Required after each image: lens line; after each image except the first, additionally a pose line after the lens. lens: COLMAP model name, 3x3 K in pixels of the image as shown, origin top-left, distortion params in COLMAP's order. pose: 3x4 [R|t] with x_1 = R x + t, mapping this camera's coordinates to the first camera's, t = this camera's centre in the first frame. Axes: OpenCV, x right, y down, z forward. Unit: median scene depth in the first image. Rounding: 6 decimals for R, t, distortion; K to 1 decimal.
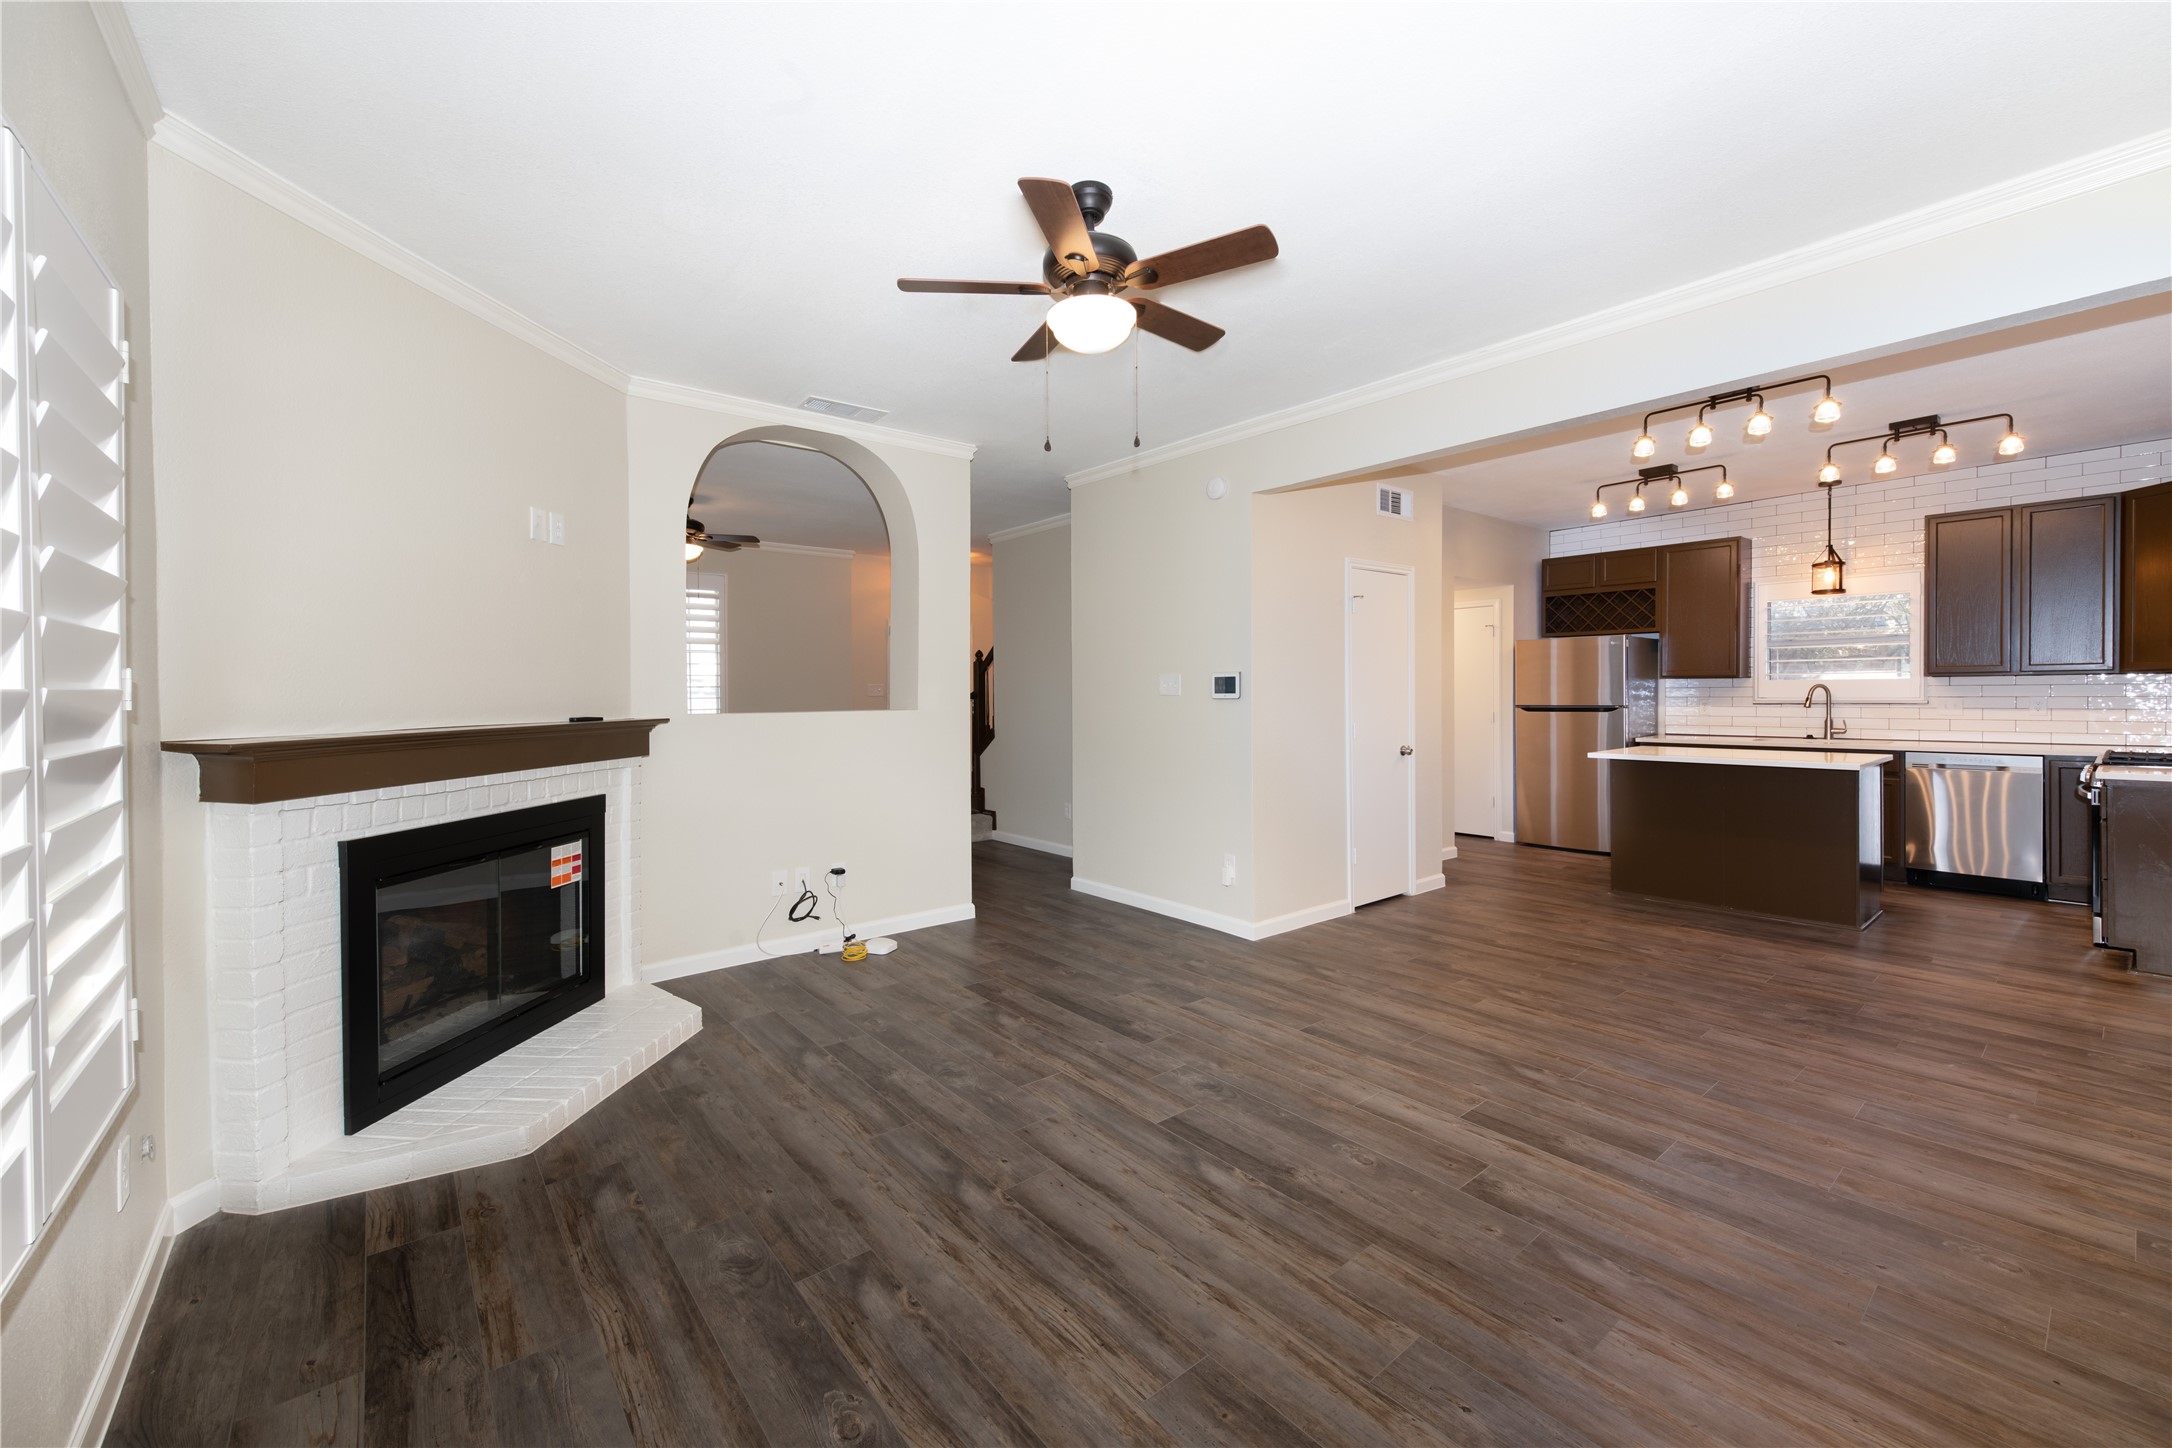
lens RADIAL K [[865.7, 0, 1140.4], [0, 865.7, 702.2], [0, 0, 1]] dist [0.005787, -0.001961]
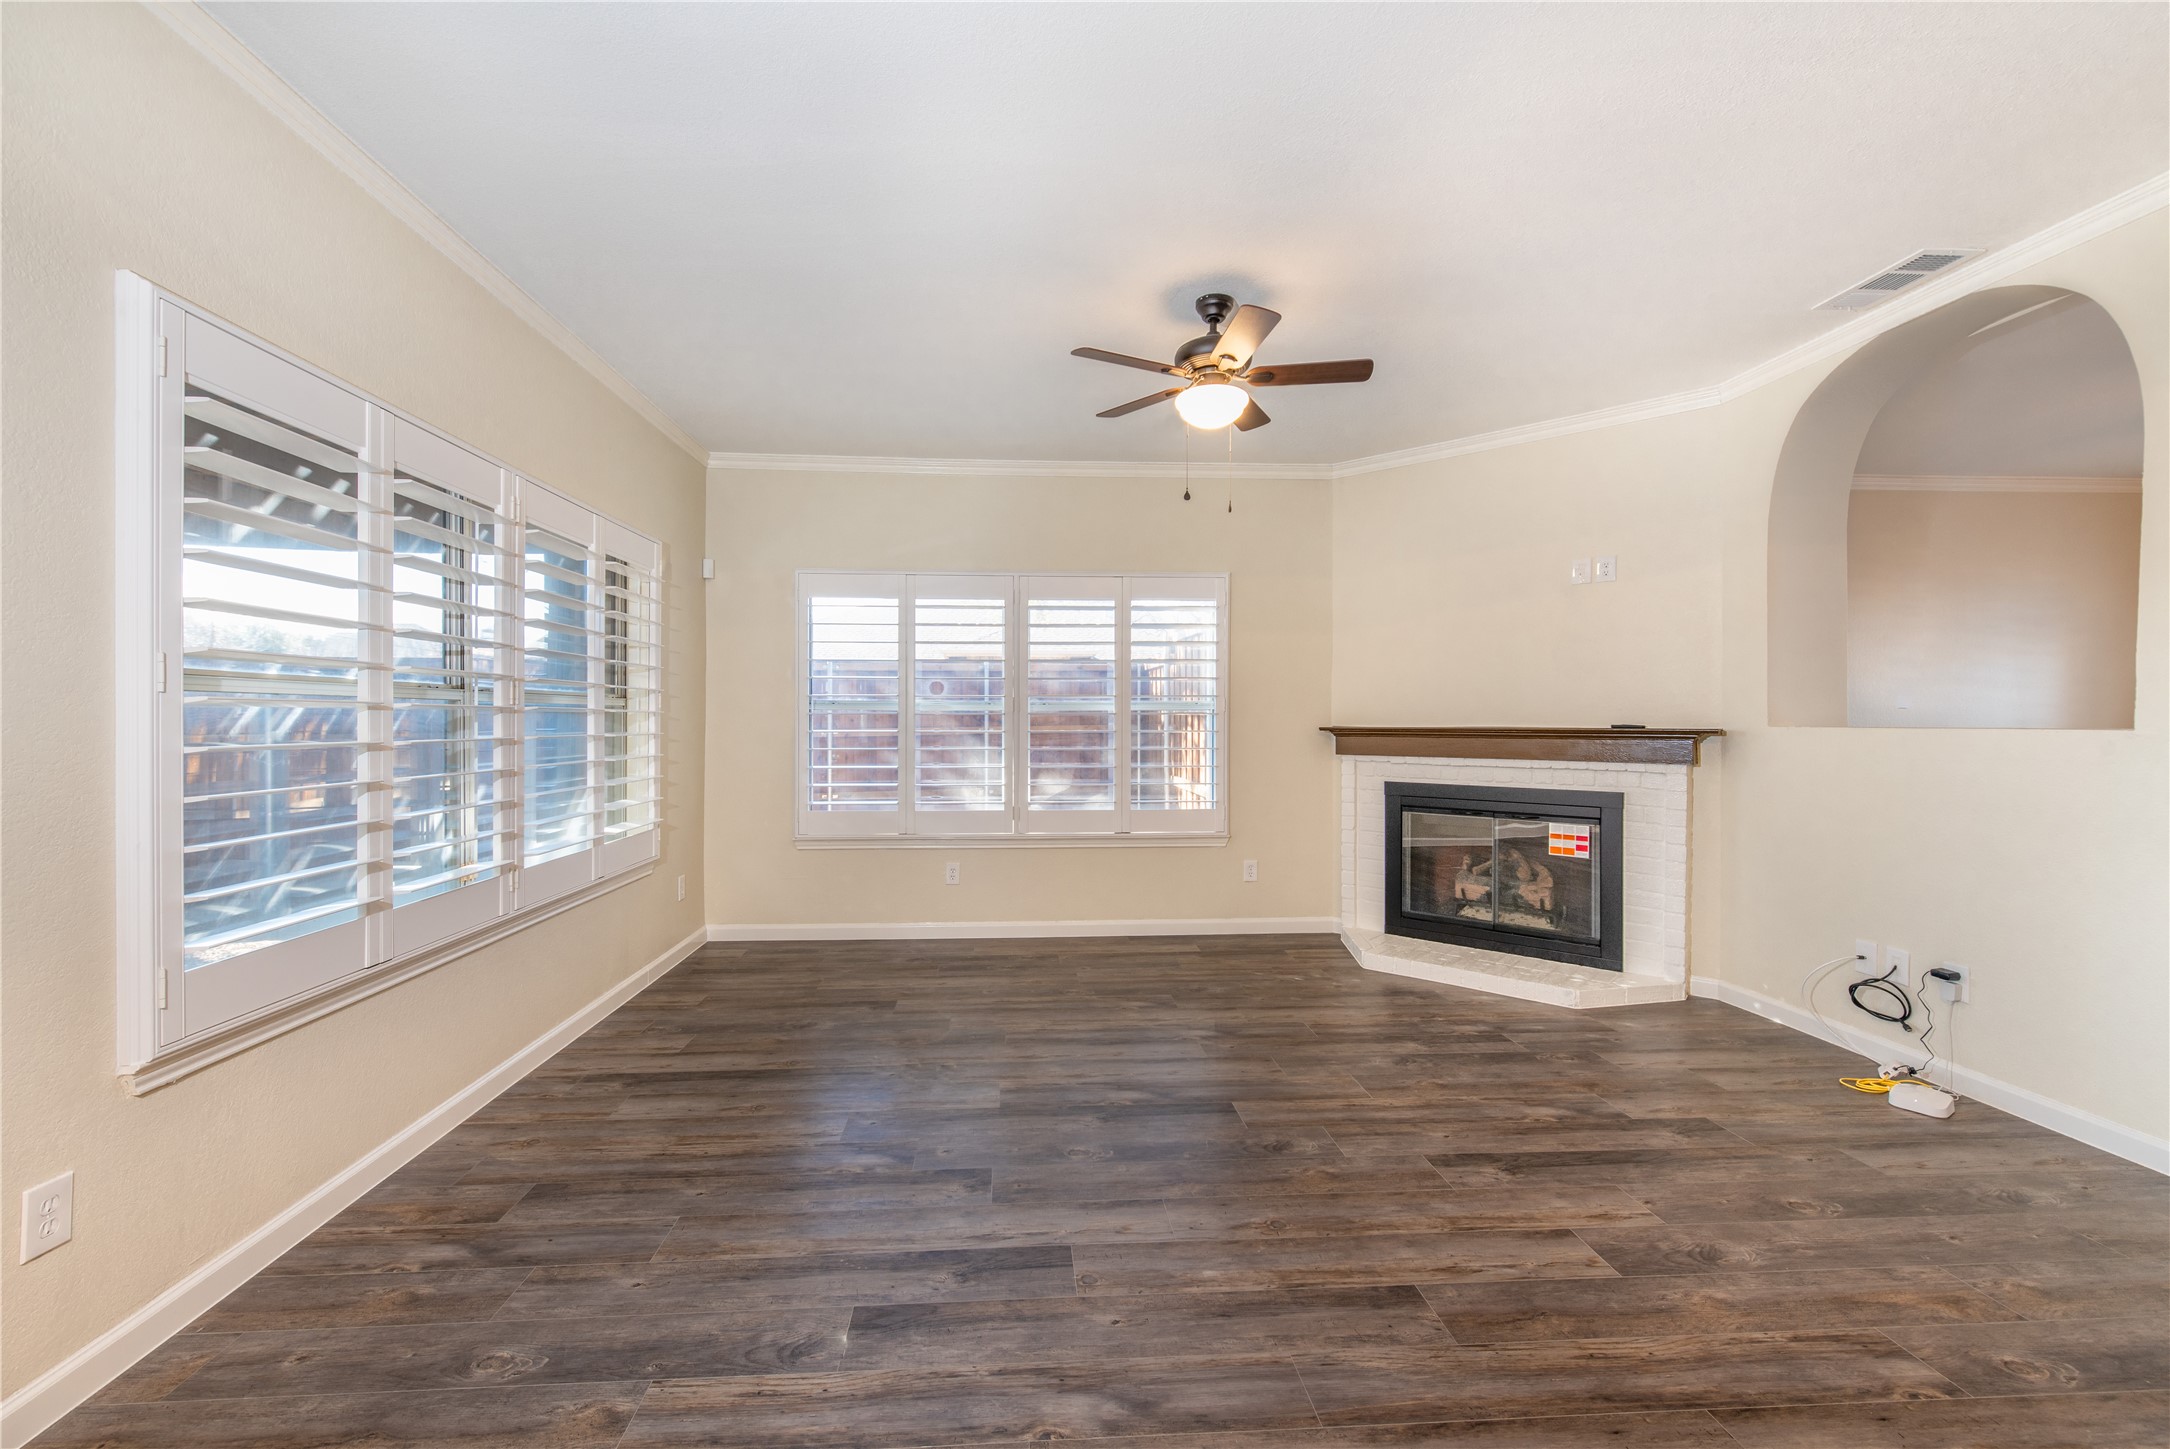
lens RADIAL K [[864.9, 0, 1063.8], [0, 864.9, 730.4], [0, 0, 1]] dist [0.005787, -0.001961]
pose [[-0.610904, 0.019534, -0.791464, 0.592614], [-0.008296, 0.999483, 0.031071, -0.007420], [0.791661, 0.025547, -0.610426, 0.881167]]
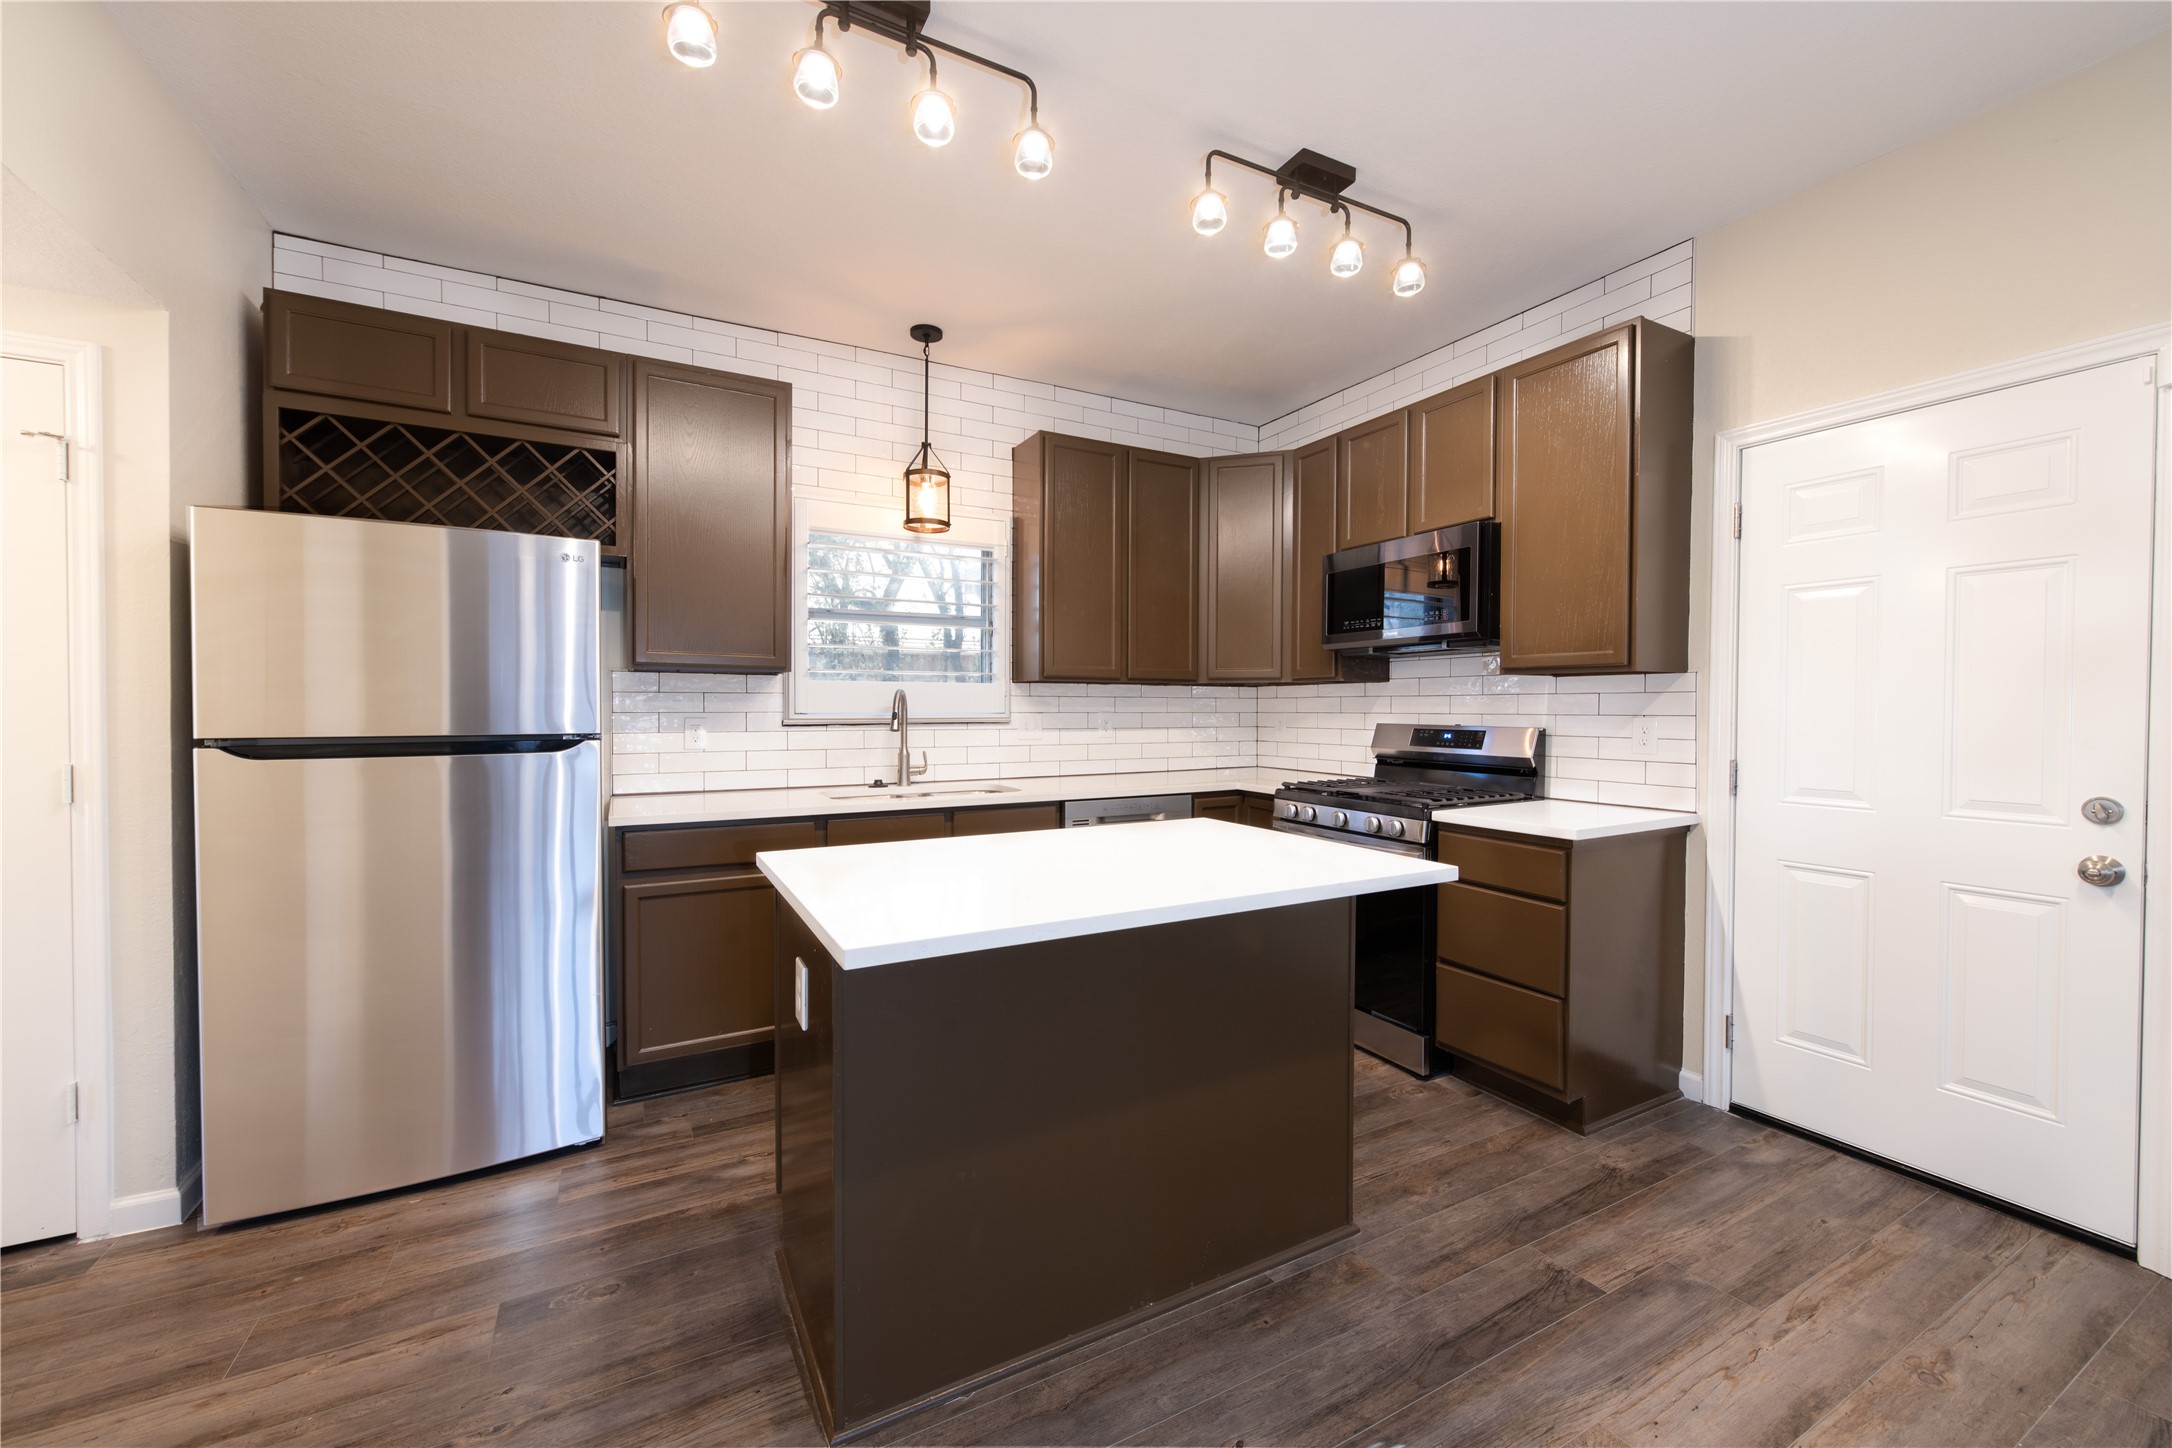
lens RADIAL K [[865.7, 0, 1090.5], [0, 865.7, 720.8], [0, 0, 1]] dist [0.005787, -0.001961]
pose [[0.237600, -0.005317, 0.971349, 0.385073], [0.008798, 0.999956, 0.003322, -0.001634], [-0.971323, 0.007757, 0.237636, 1.090780]]
